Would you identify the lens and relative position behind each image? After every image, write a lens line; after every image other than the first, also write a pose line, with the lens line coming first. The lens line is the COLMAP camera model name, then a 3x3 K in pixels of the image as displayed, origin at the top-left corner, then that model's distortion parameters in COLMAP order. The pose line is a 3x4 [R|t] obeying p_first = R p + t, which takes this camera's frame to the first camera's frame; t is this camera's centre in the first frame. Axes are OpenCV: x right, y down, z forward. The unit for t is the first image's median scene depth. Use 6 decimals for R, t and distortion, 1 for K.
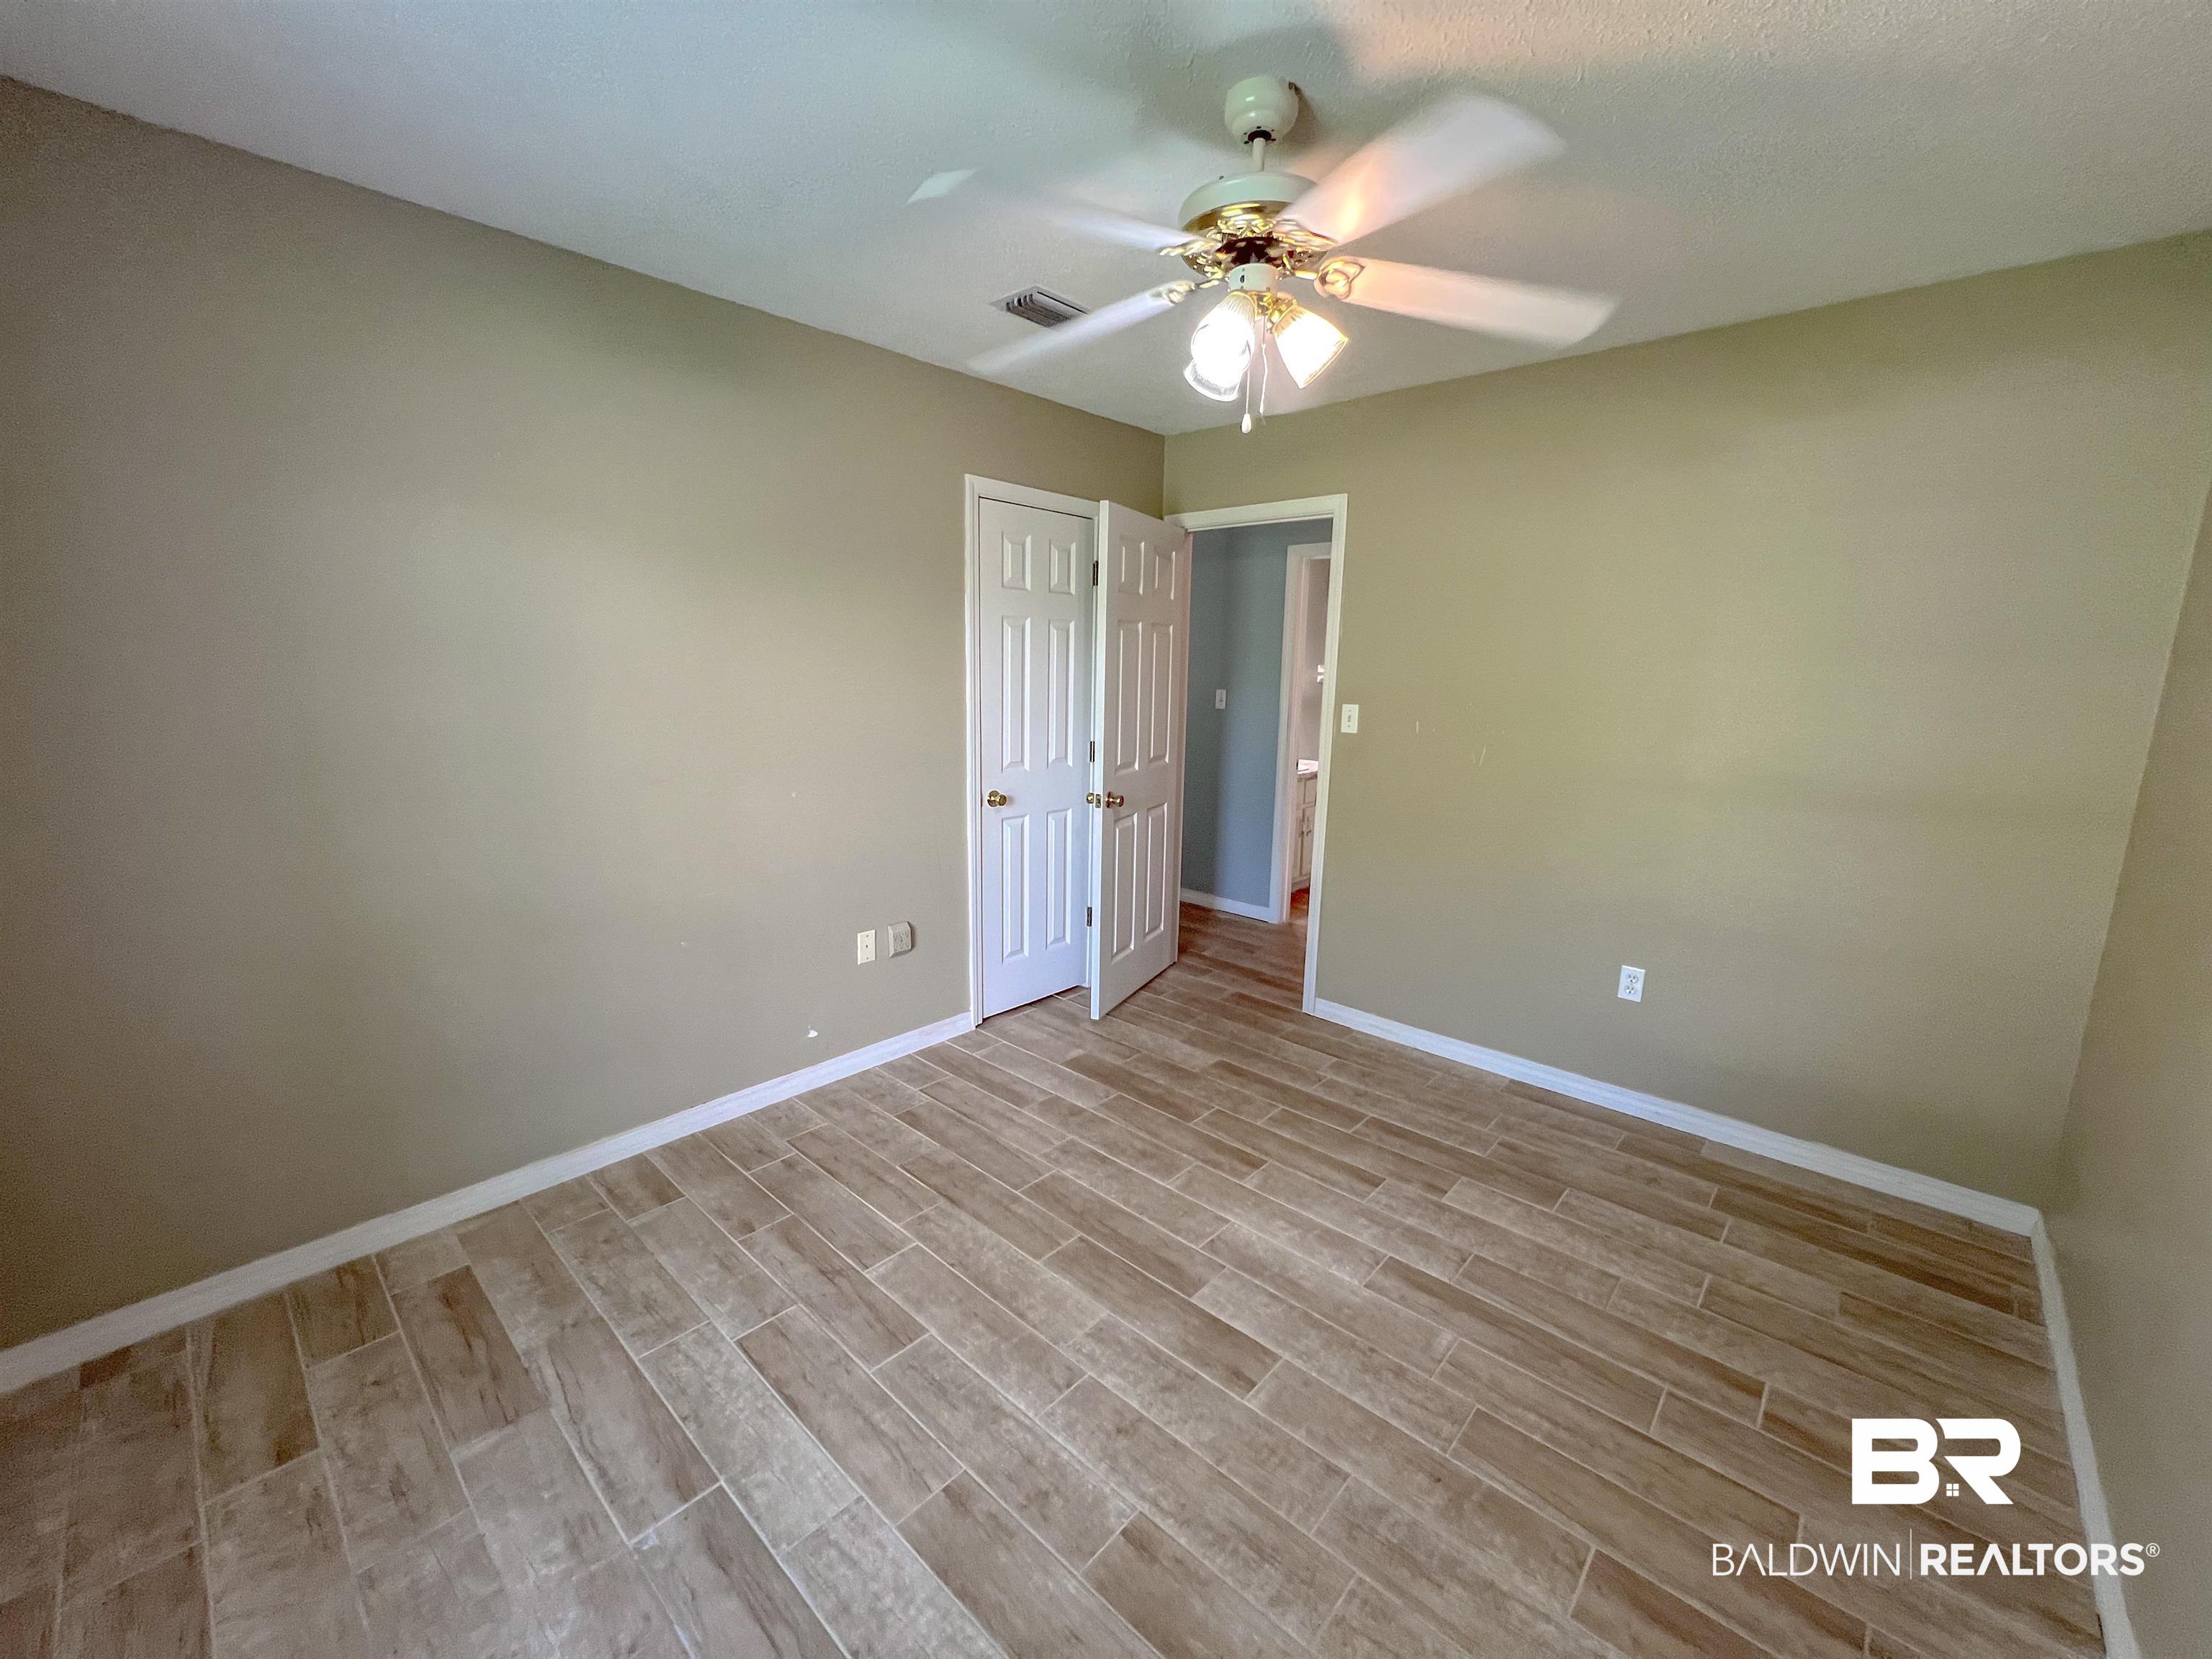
lens RADIAL K [[886.7, 0, 1108.9], [0, 886.7, 818.6], [0, 0, 1]] dist [0.003261, 0.001197]
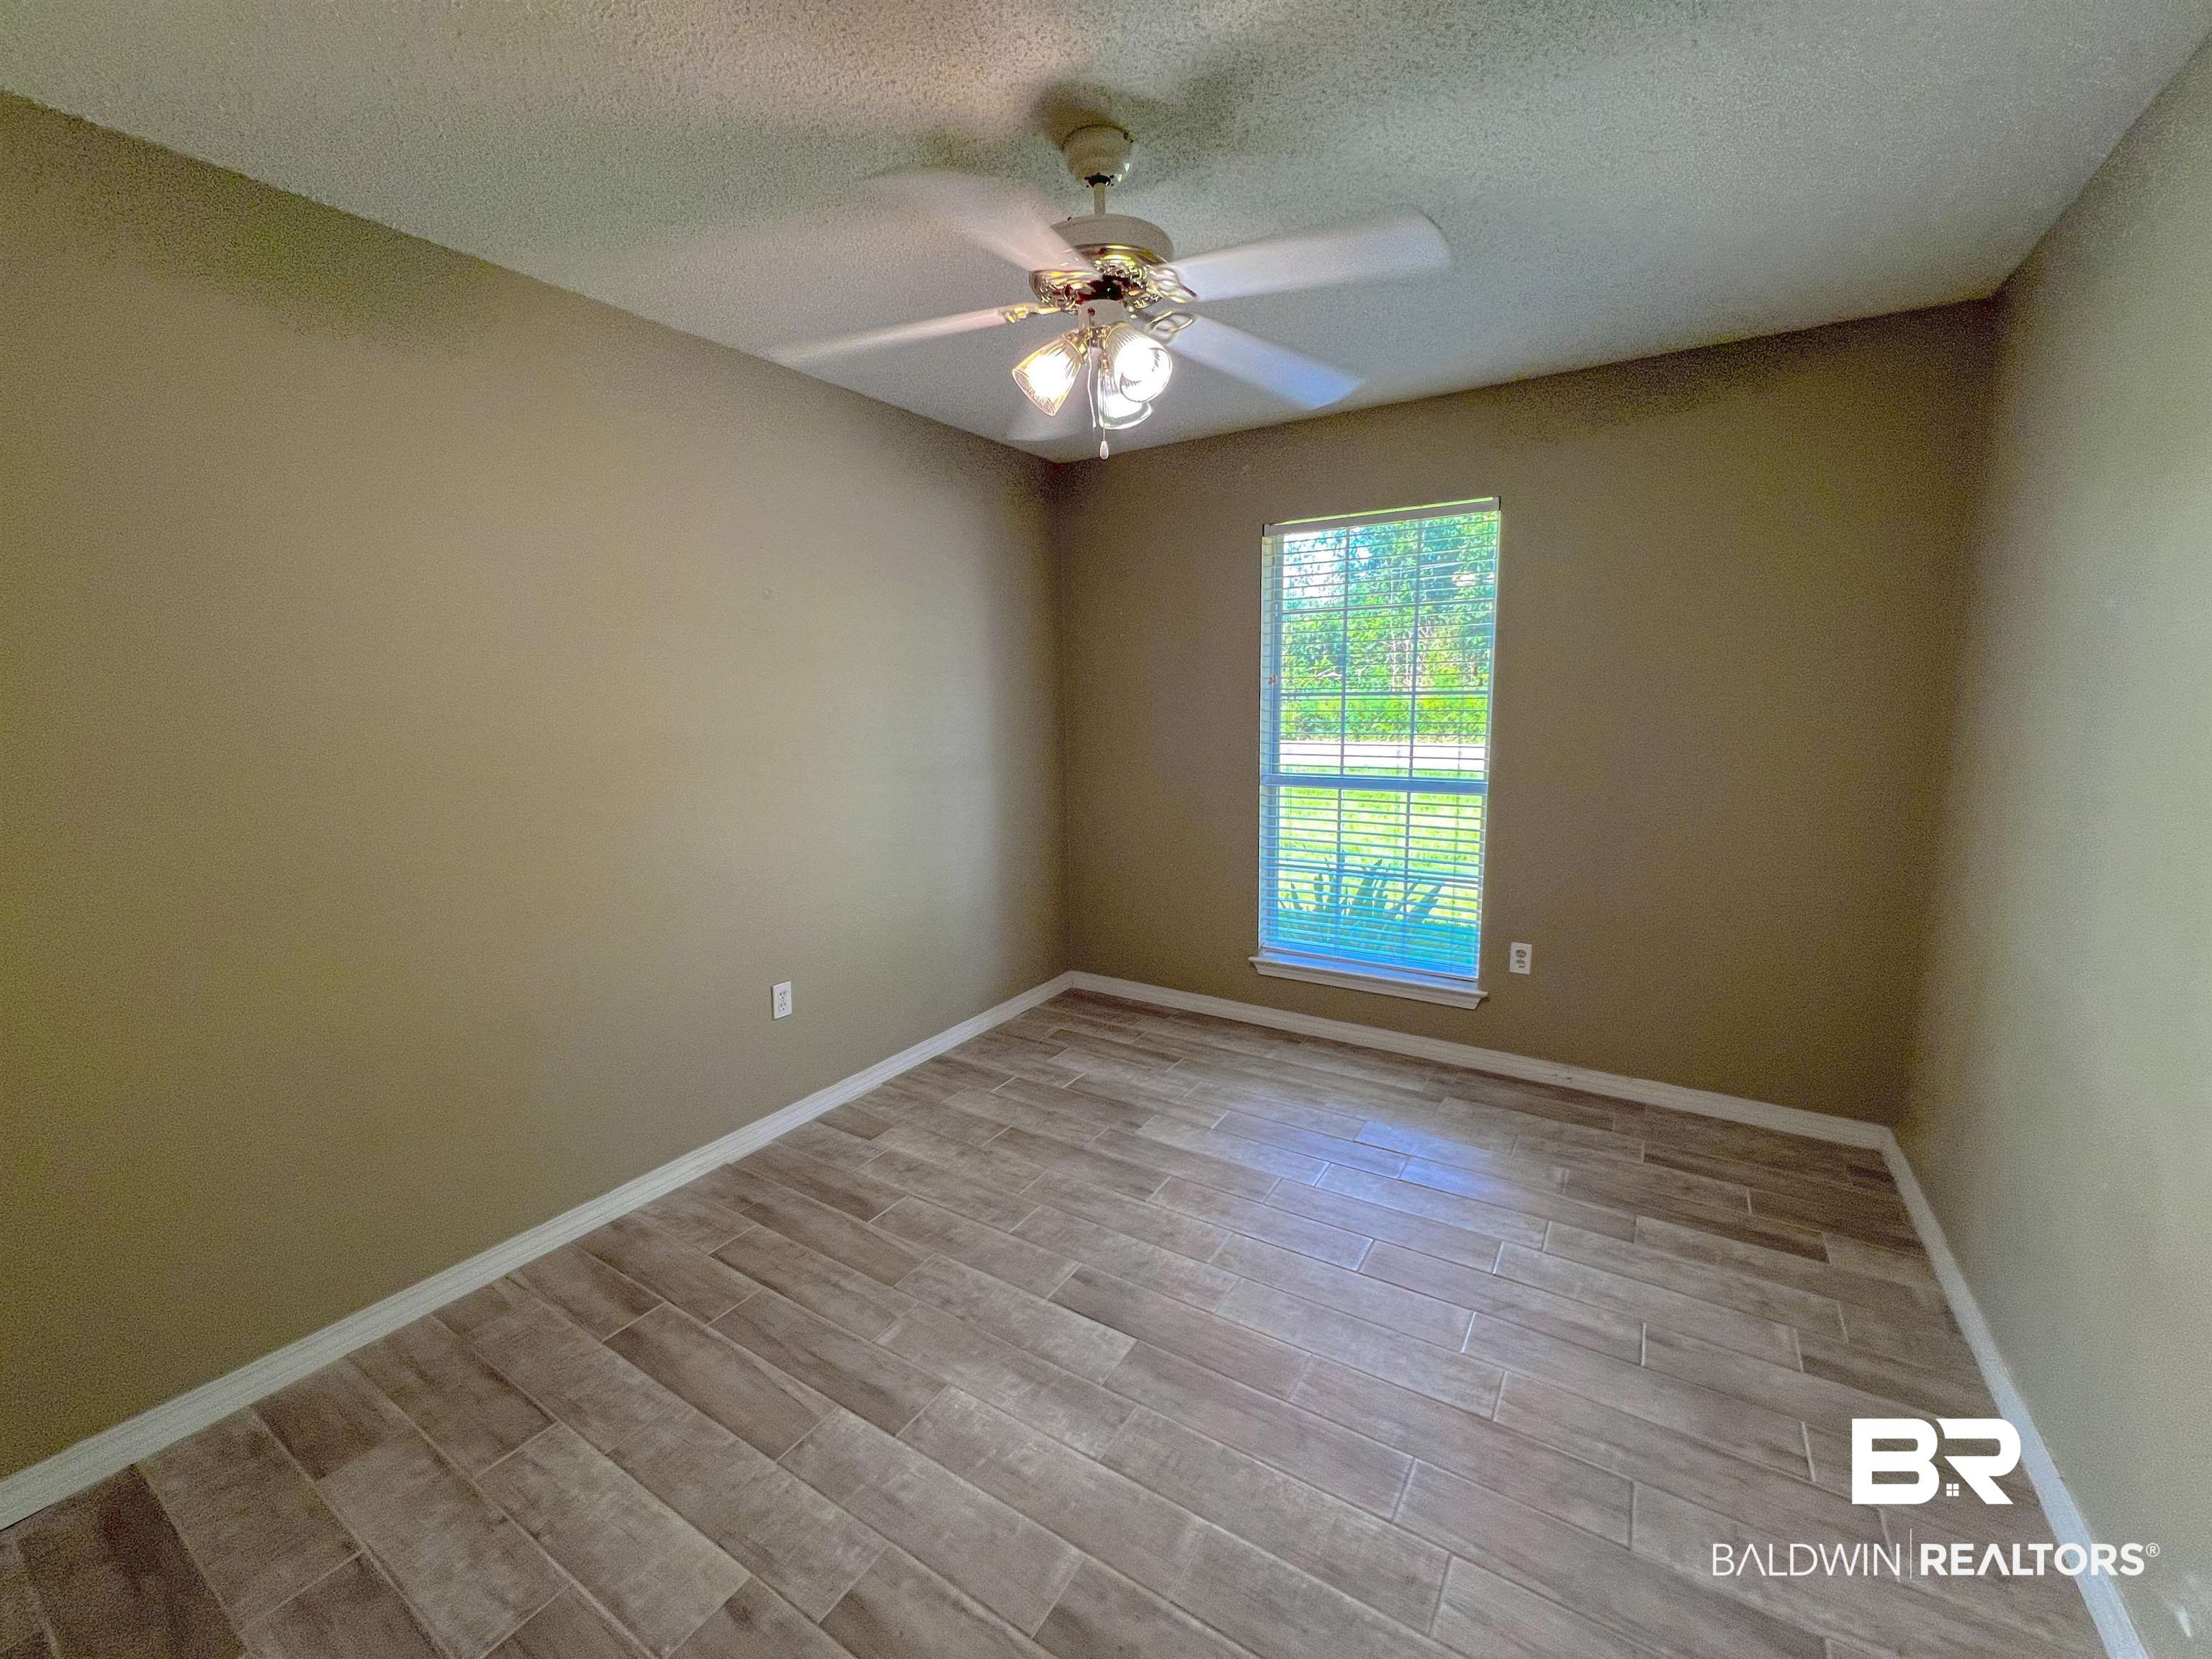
lens RADIAL K [[886.7, 0, 1091.9], [0, 886.7, 815.5], [0, 0, 1]] dist [0.003261, 0.001197]
pose [[-0.987573, 0.019173, -0.155985, 0.284242], [-0.029912, 0.951455, 0.306332, -0.296110], [0.154286, 0.307191, -0.939058, 1.756762]]
